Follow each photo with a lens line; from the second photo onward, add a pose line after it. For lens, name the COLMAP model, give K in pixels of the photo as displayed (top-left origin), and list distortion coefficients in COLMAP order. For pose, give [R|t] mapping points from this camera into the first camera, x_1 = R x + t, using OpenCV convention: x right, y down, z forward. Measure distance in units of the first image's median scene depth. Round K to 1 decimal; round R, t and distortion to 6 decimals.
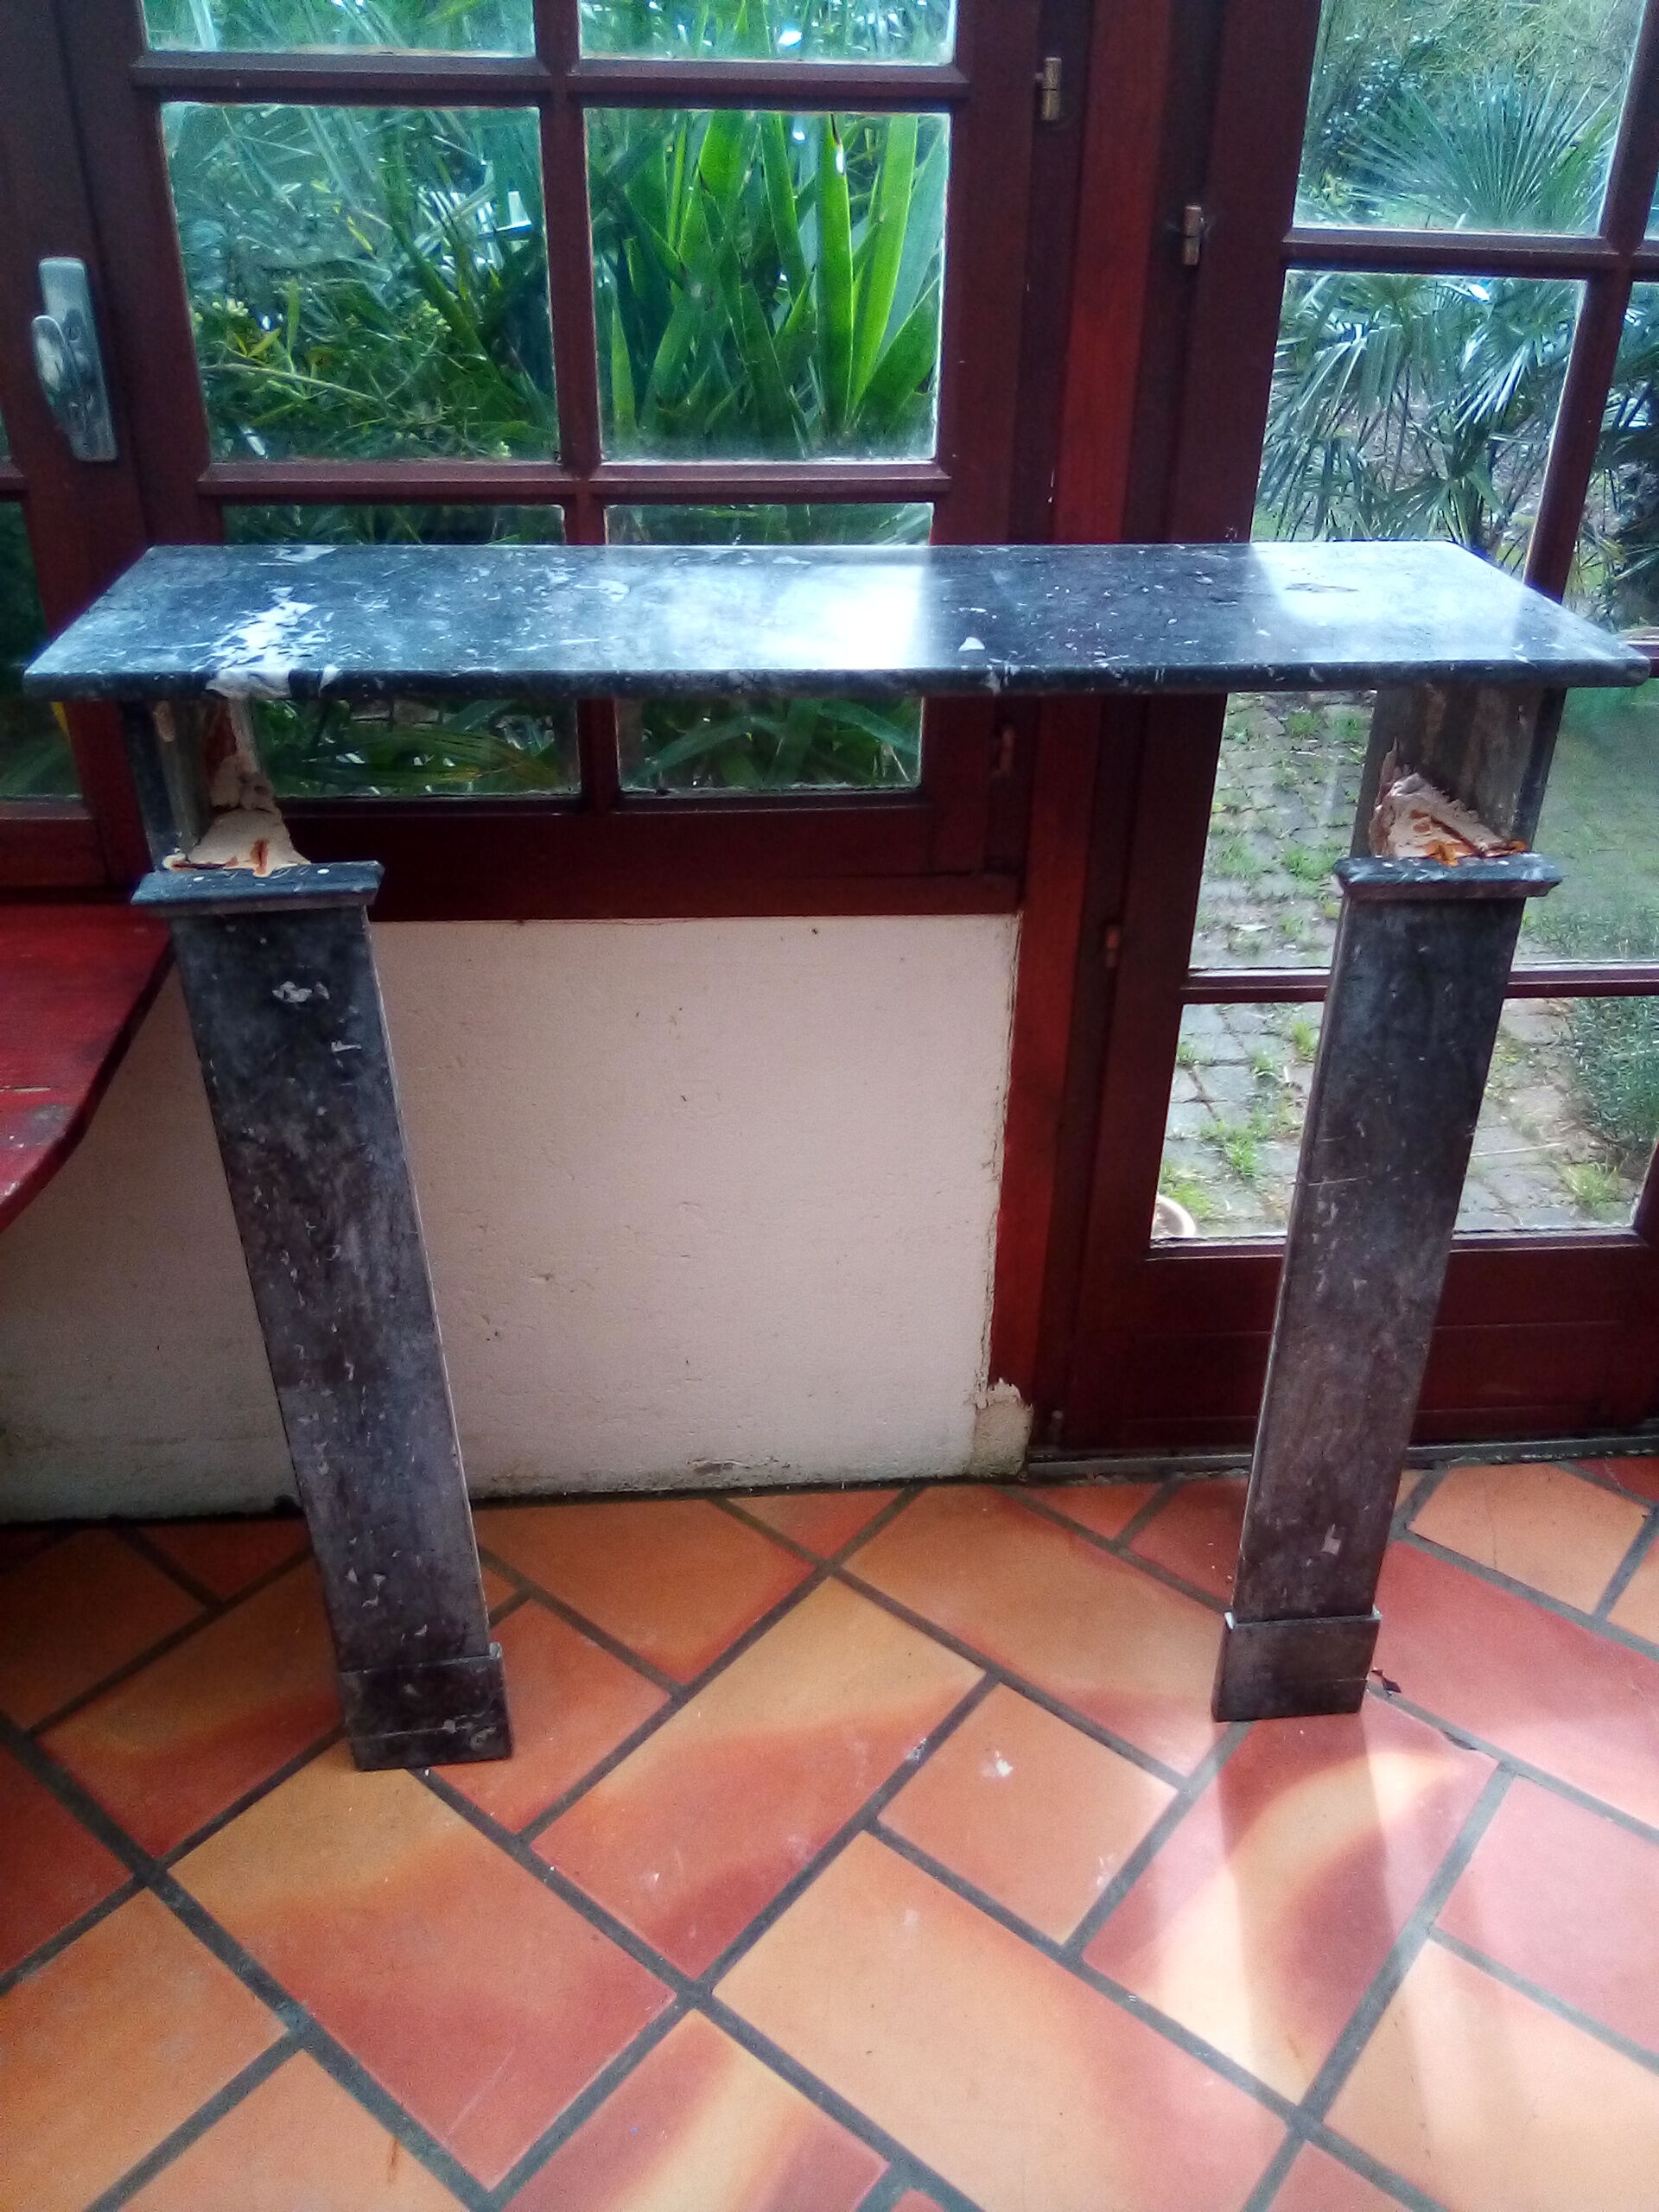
lens RADIAL K [[1773.6, 0, 858.7], [0, 1773.6, 1096.6], [0, 0, 1]] dist [0.012329, -0.043163]
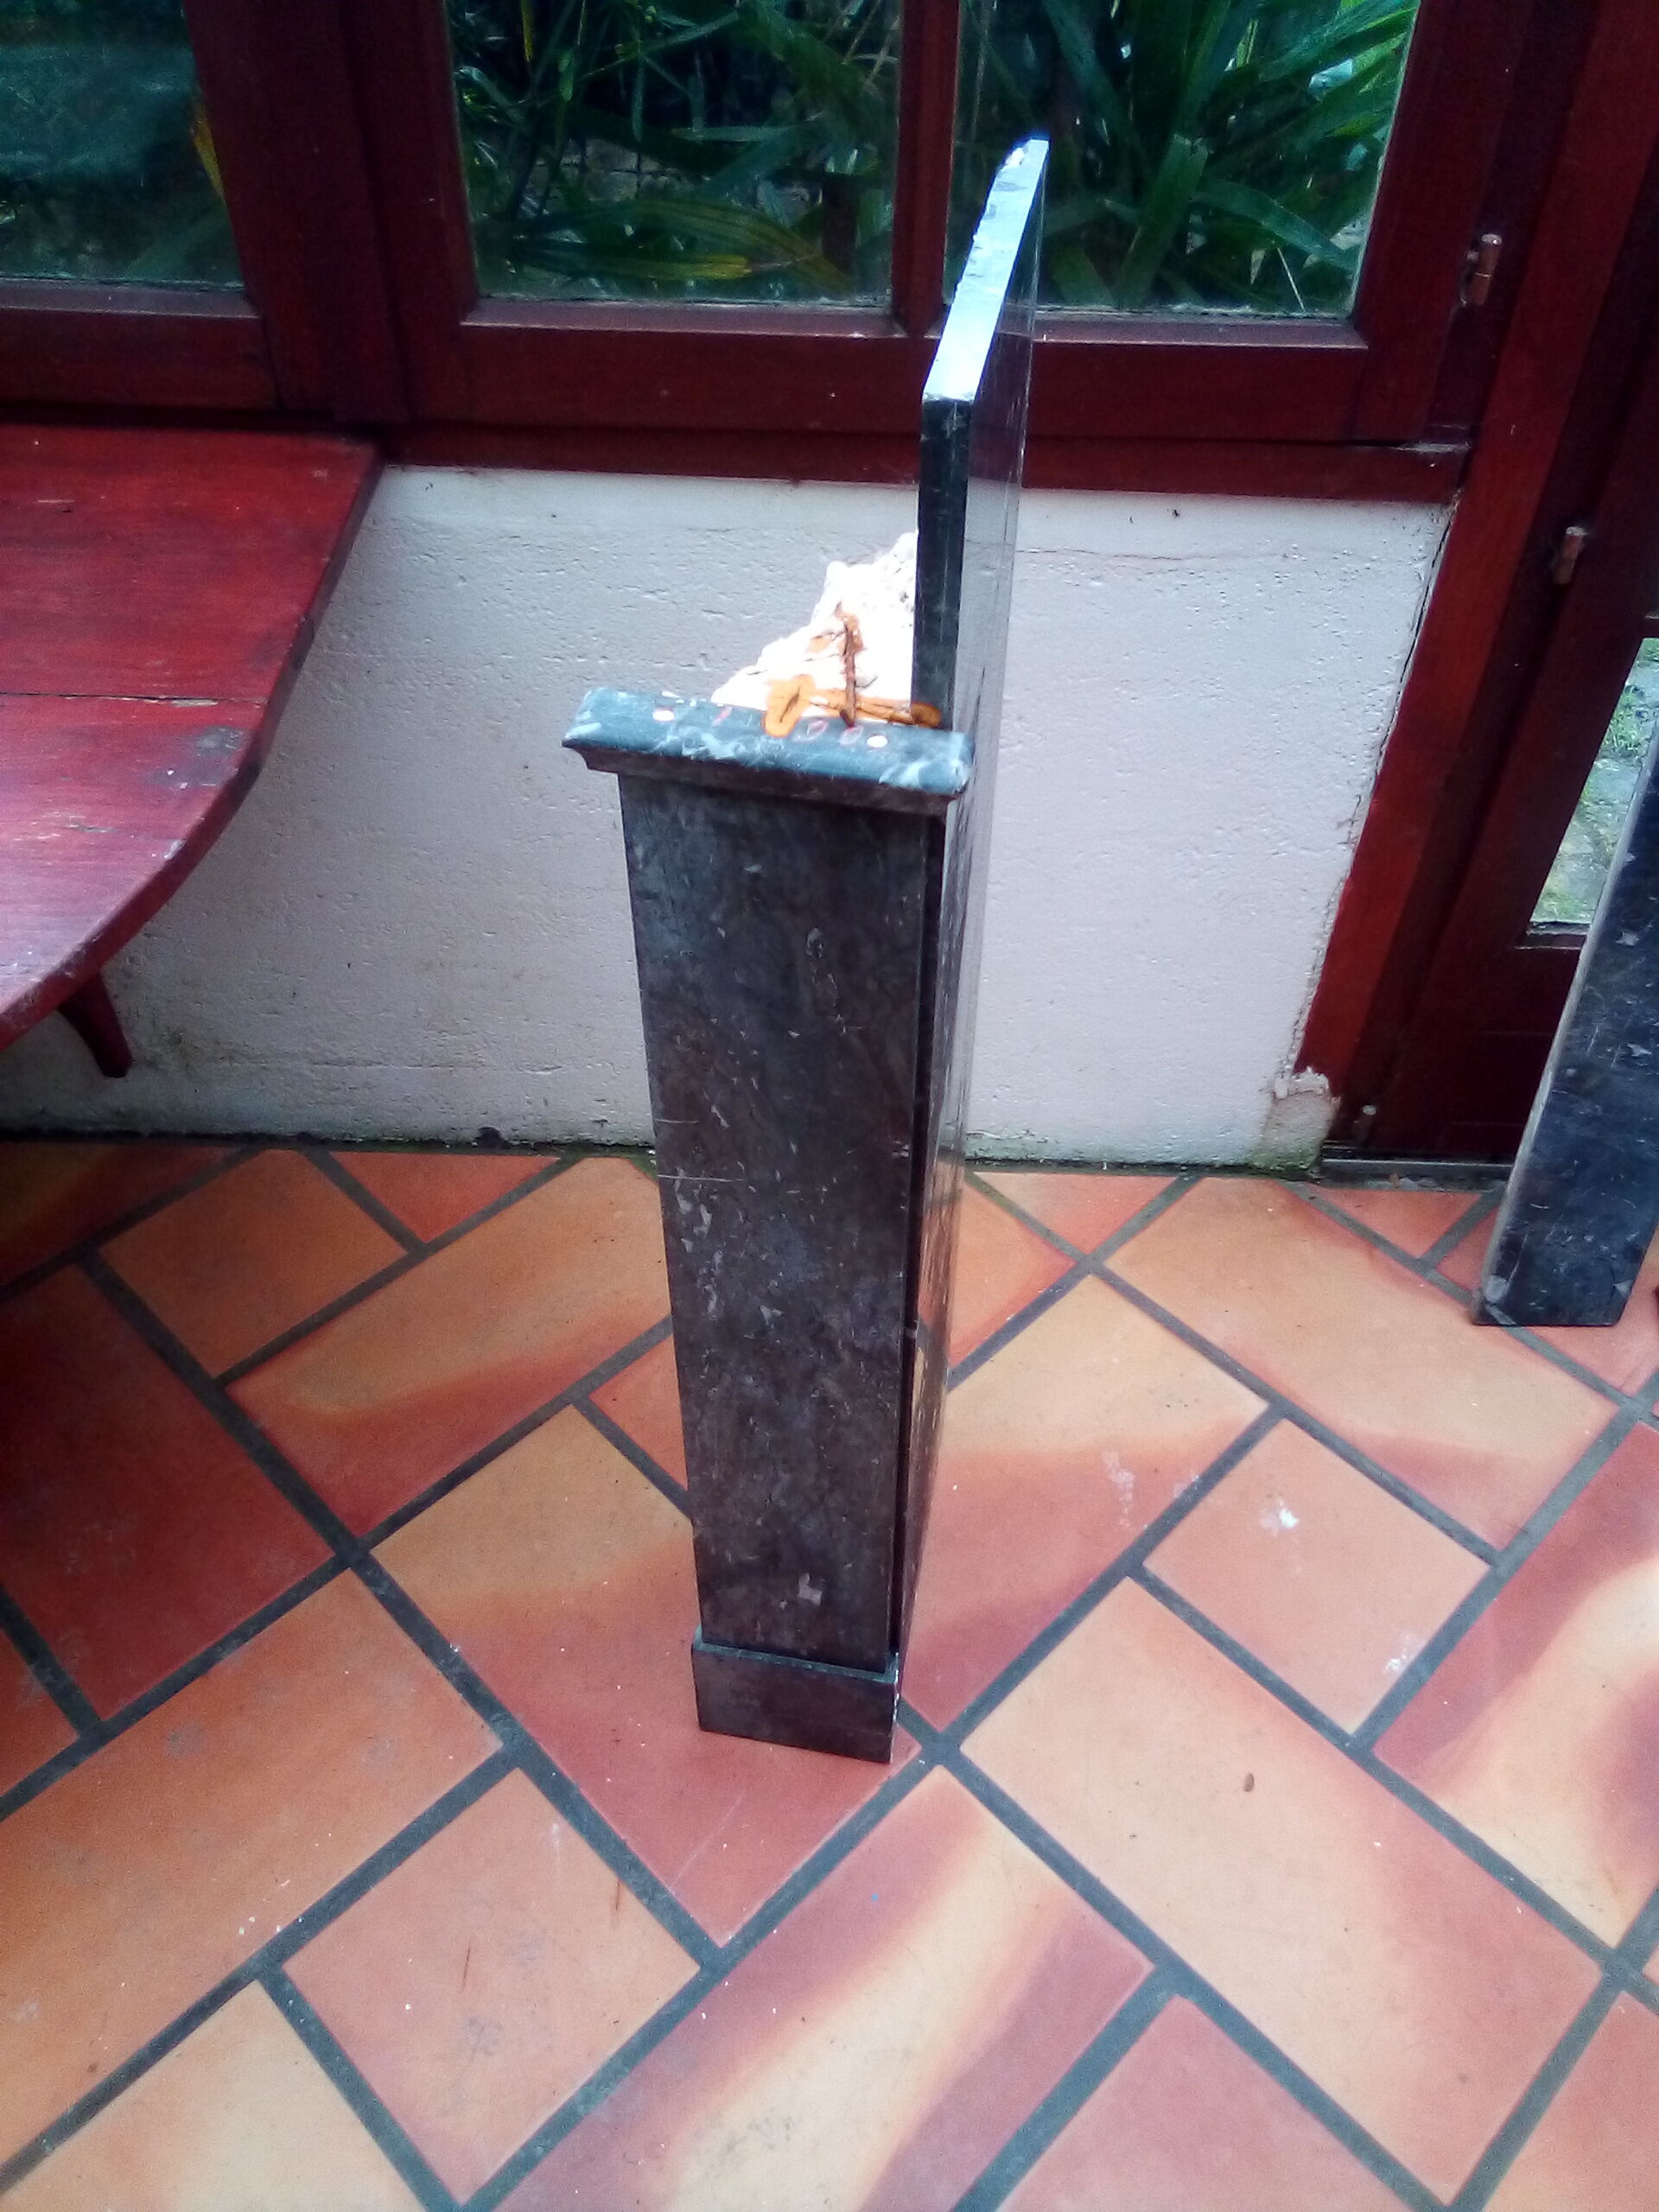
lens RADIAL K [[1773.6, 0, 851.5], [0, 1773.6, 1106.4], [0, 0, 1]] dist [0.012329, -0.043163]
pose [[0.993653, 0.081275, -0.077768, -0.088478], [-0.057700, 0.961729, 0.267860, -0.047685], [0.096562, -0.261672, 0.960314, 0.197702]]
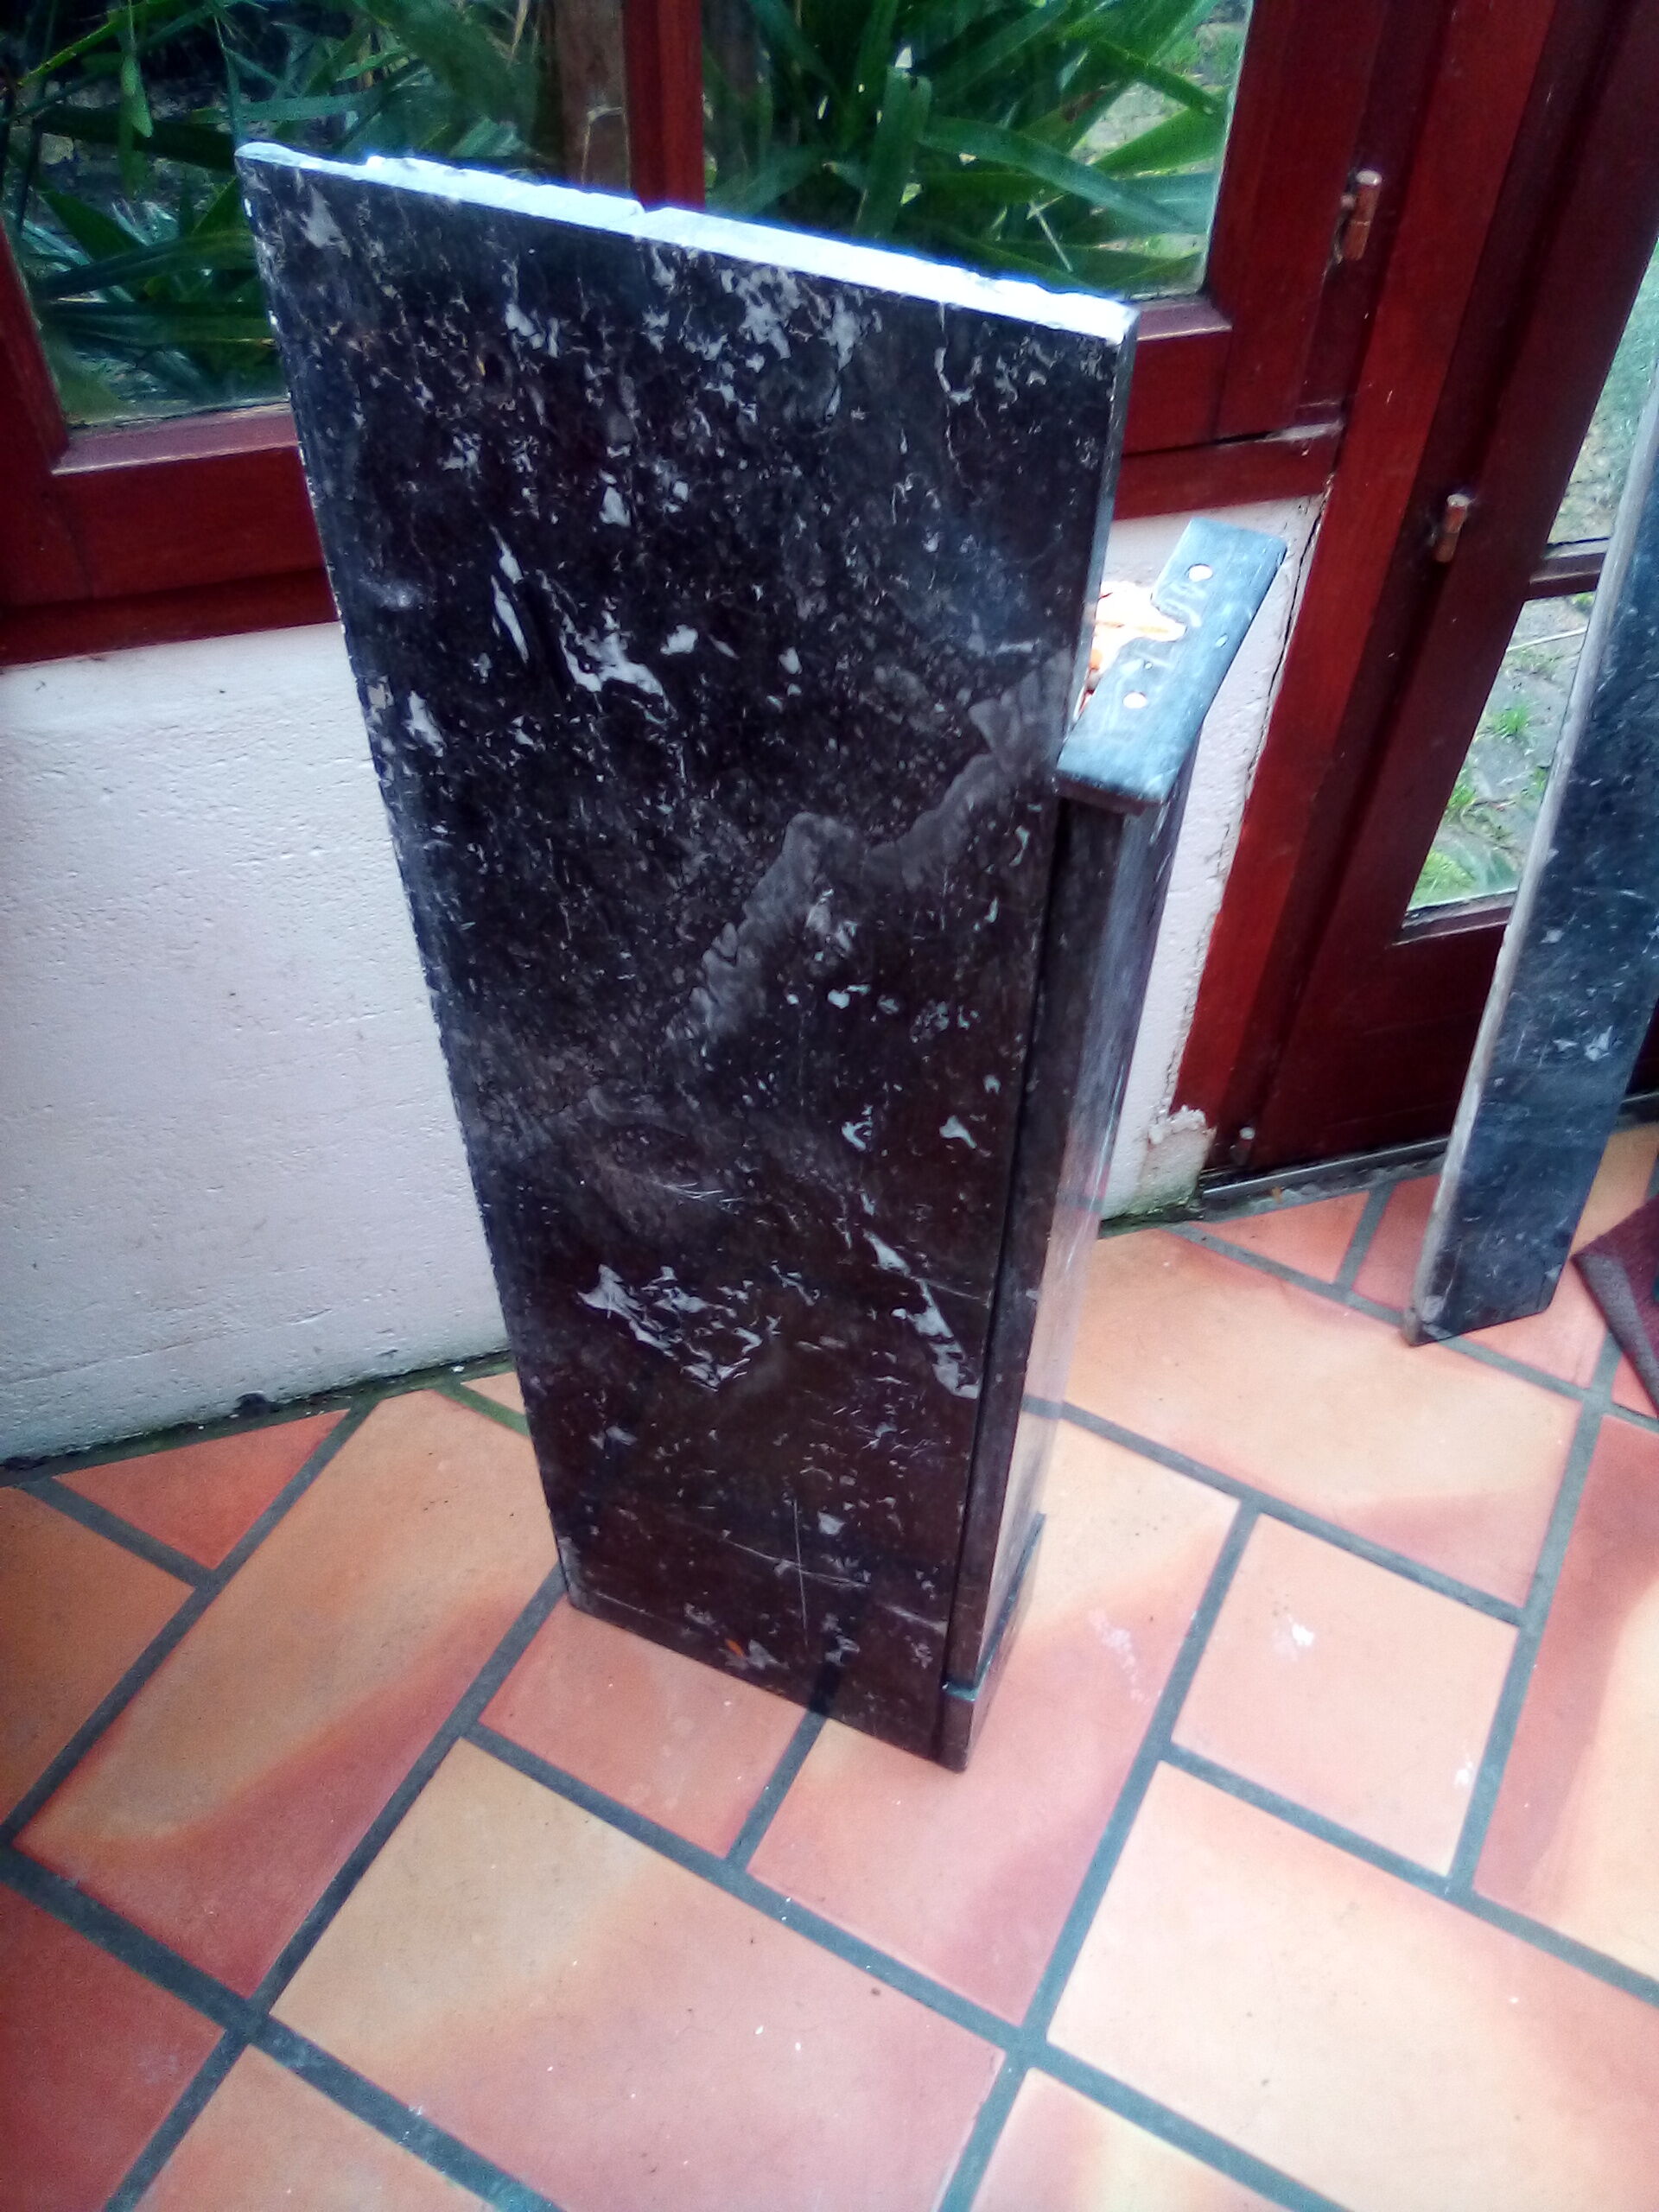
lens RADIAL K [[1773.6, 0, 855.2], [0, 1773.6, 1111.6], [0, 0, 1]] dist [0.012329, -0.043163]
pose [[0.981730, -0.138012, 0.130991, -0.198299], [0.087502, 0.938760, 0.333276, -0.130465], [-0.168965, -0.315725, 0.933685, 0.397854]]
